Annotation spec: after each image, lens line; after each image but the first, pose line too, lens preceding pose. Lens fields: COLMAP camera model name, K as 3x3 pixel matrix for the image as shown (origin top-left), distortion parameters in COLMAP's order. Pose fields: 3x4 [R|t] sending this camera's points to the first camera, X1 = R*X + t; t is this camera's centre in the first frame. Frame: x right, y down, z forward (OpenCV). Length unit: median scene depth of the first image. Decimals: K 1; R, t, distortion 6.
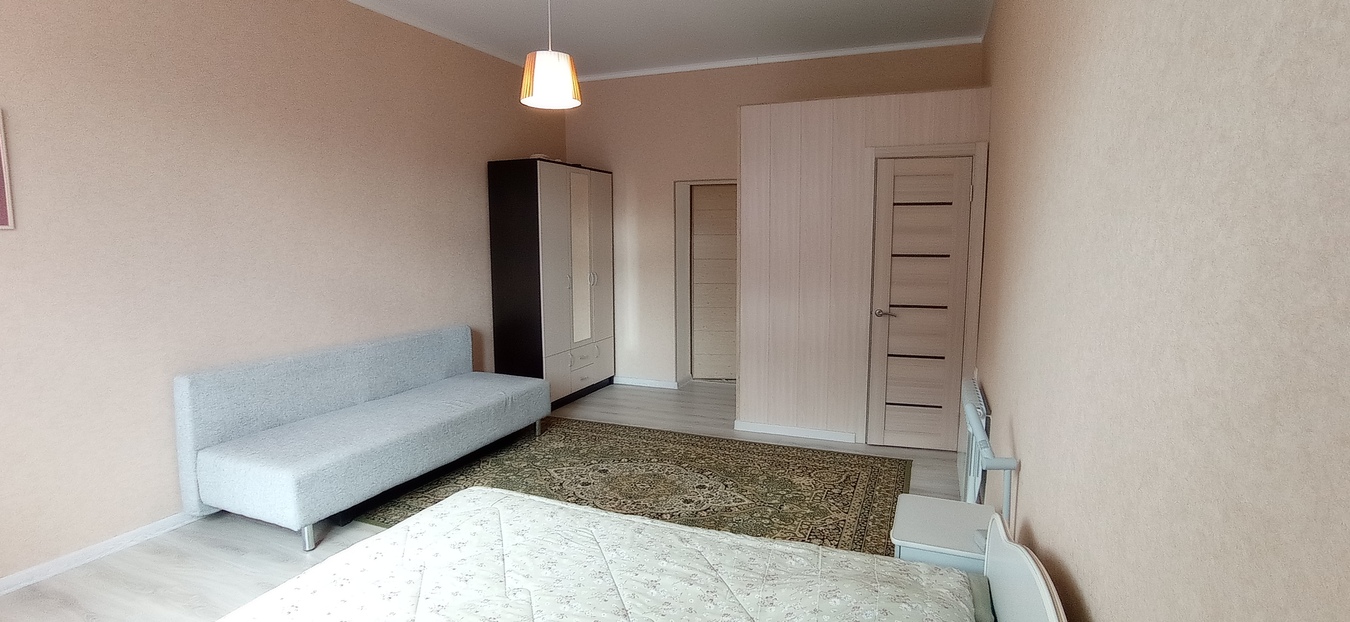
lens RADIAL K [[614.8, 0, 680.6], [0, 614.8, 304.8], [0, 0, 1]] dist [-0.049694, 0.028325]
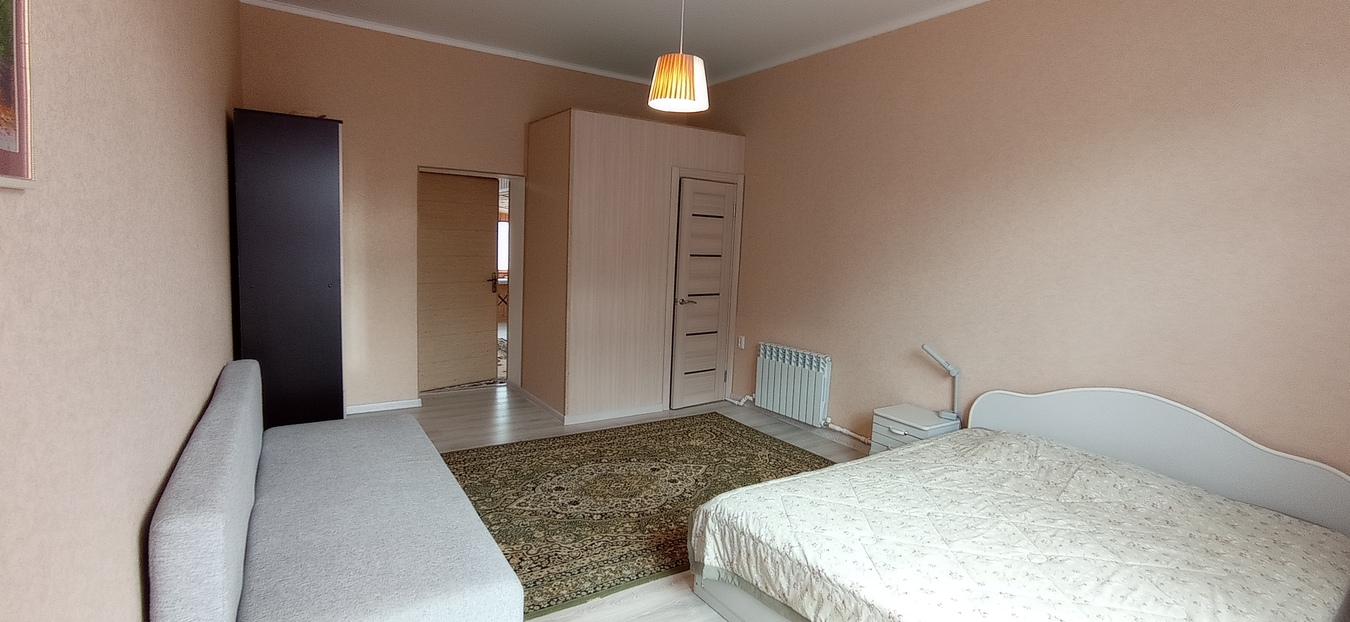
lens RADIAL K [[614.8, 0, 680.6], [0, 614.8, 304.8], [0, 0, 1]] dist [-0.049694, 0.028325]
pose [[0.564606, -0.063241, 0.822934, -0.742367], [0.051407, 0.997819, 0.041411, -0.033830], [-0.823758, 0.018924, 0.566626, 0.308923]]
